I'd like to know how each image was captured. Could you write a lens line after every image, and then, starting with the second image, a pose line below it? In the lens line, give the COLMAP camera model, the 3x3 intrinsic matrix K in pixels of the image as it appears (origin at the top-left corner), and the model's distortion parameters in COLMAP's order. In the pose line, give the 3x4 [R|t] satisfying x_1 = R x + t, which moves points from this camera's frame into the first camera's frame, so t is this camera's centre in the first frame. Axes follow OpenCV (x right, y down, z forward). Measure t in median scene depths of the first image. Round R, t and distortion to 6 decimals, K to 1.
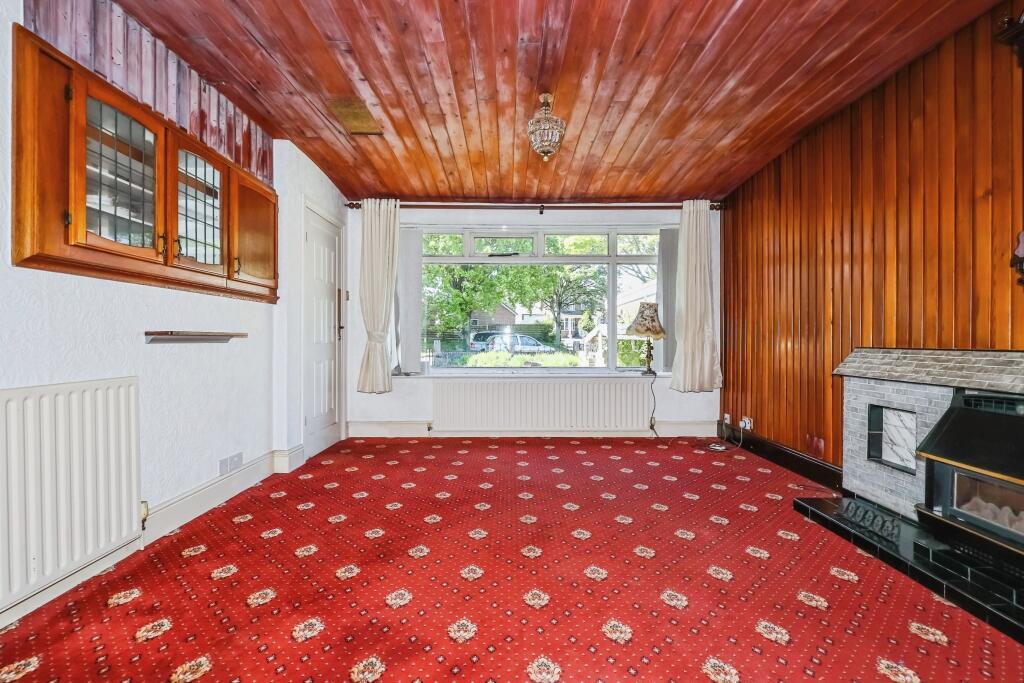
lens RADIAL K [[449.2, 0, 512.0], [0, 449.2, 341.5], [0, 0, 1]] dist [-0.000809, -0.000080]
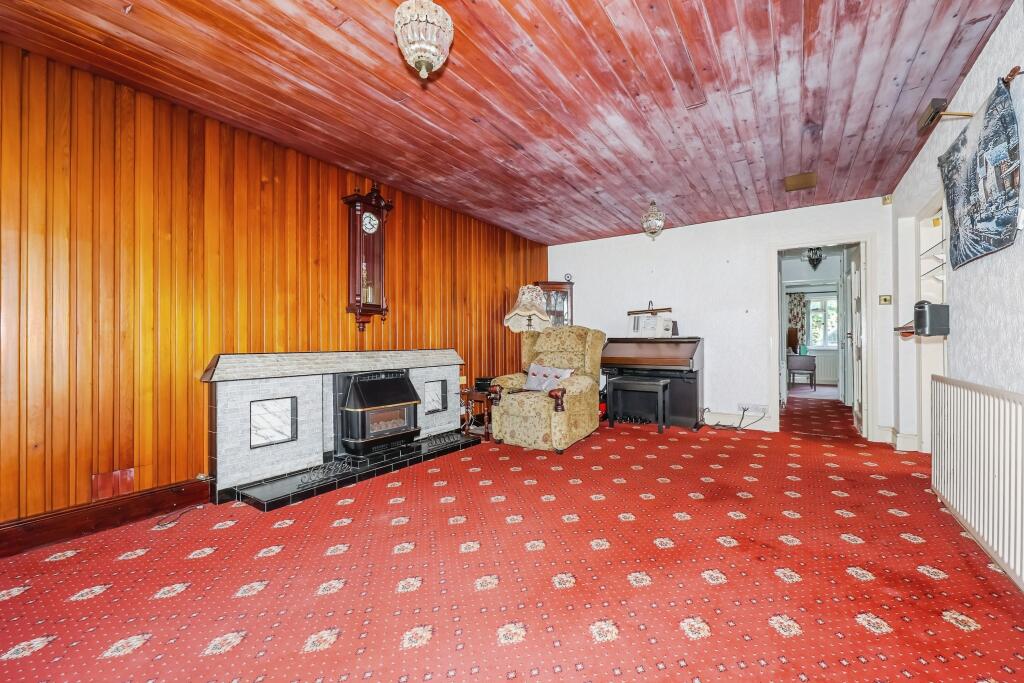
lens RADIAL K [[413.3, 0, 512.0], [0, 413.3, 341.5], [0, 0, 1]] dist [0.000448, 0.000075]
pose [[-0.813991, 0.000659, 0.580877, -0.383794], [0.002165, 0.999996, 0.001900, -0.019131], [-0.580873, 0.002804, -0.813989, 1.439252]]
